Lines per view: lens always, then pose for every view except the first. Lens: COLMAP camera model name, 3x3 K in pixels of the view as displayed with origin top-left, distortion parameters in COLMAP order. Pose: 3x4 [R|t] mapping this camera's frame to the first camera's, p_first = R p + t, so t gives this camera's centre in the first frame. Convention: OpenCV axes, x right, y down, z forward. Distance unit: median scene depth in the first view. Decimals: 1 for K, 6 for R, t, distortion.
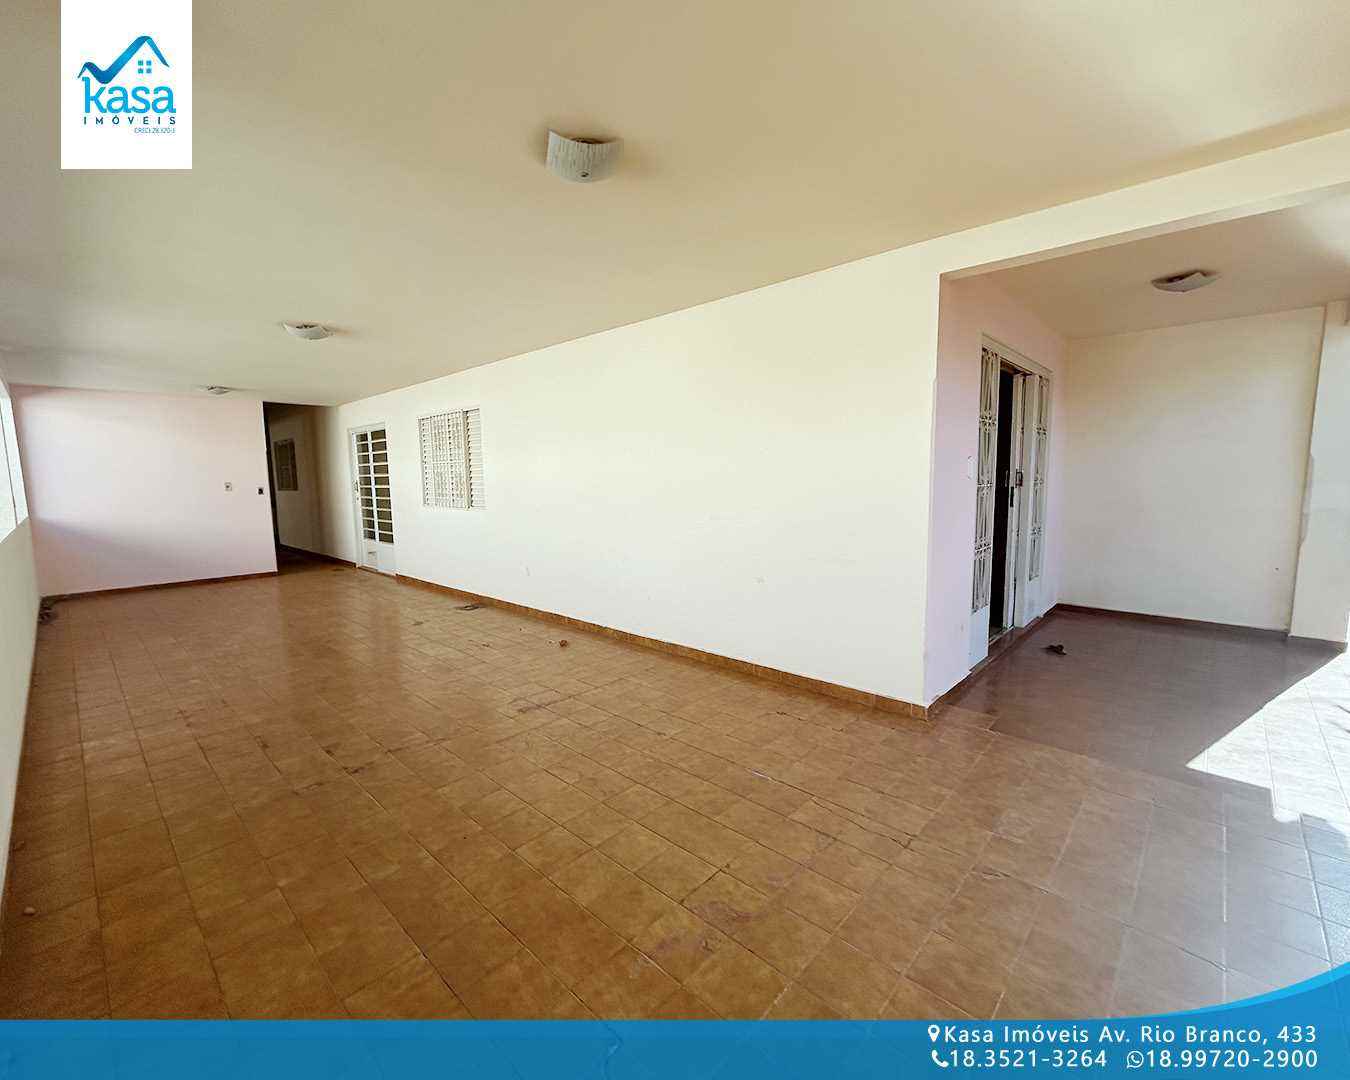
lens RADIAL K [[582.4, 0, 674.0], [0, 582.4, 540.8], [0, 0, 1]] dist [0.003861, 0.001161]
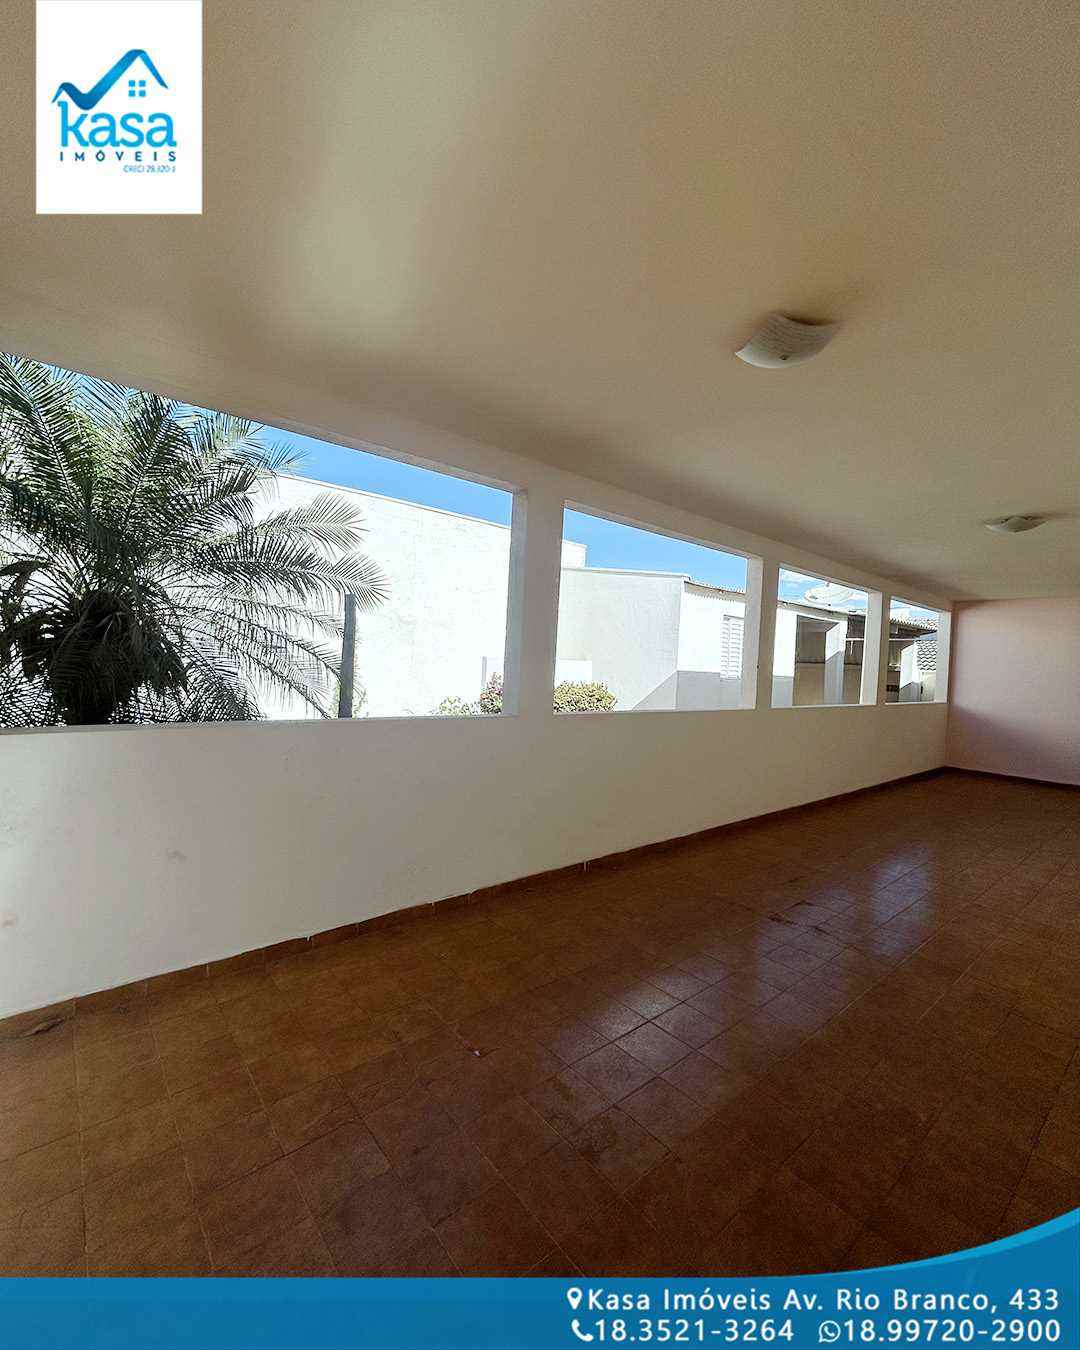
lens RADIAL K [[582.4, 0, 542.4], [0, 582.4, 674.3], [0, 0, 1]] dist [0.003861, 0.001161]
pose [[-0.110739, 0.036563, -0.993177, 0.534066], [-0.156068, 0.986285, 0.053711, -0.063129], [0.981519, 0.160951, -0.103514, 0.488939]]
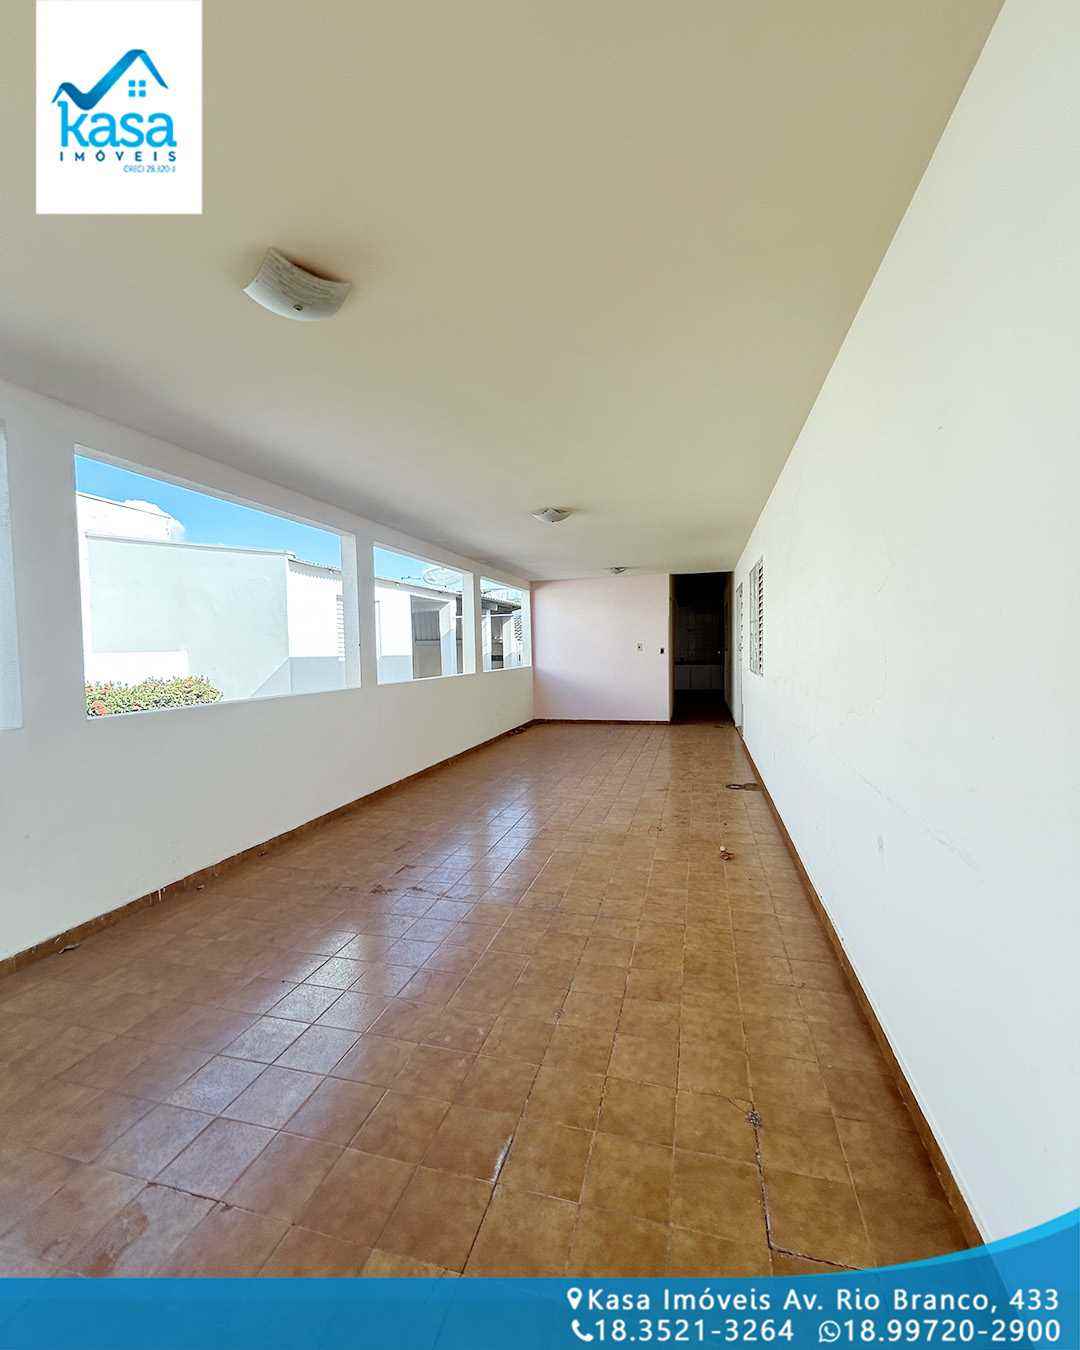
lens RADIAL K [[582.4, 0, 535.1], [0, 582.4, 673.5], [0, 0, 1]] dist [0.003861, 0.001161]
pose [[0.465468, 0.046419, -0.883847, 0.516583], [-0.087248, 0.996166, 0.006370, -0.064335], [0.880754, 0.074149, 0.467733, 0.582581]]
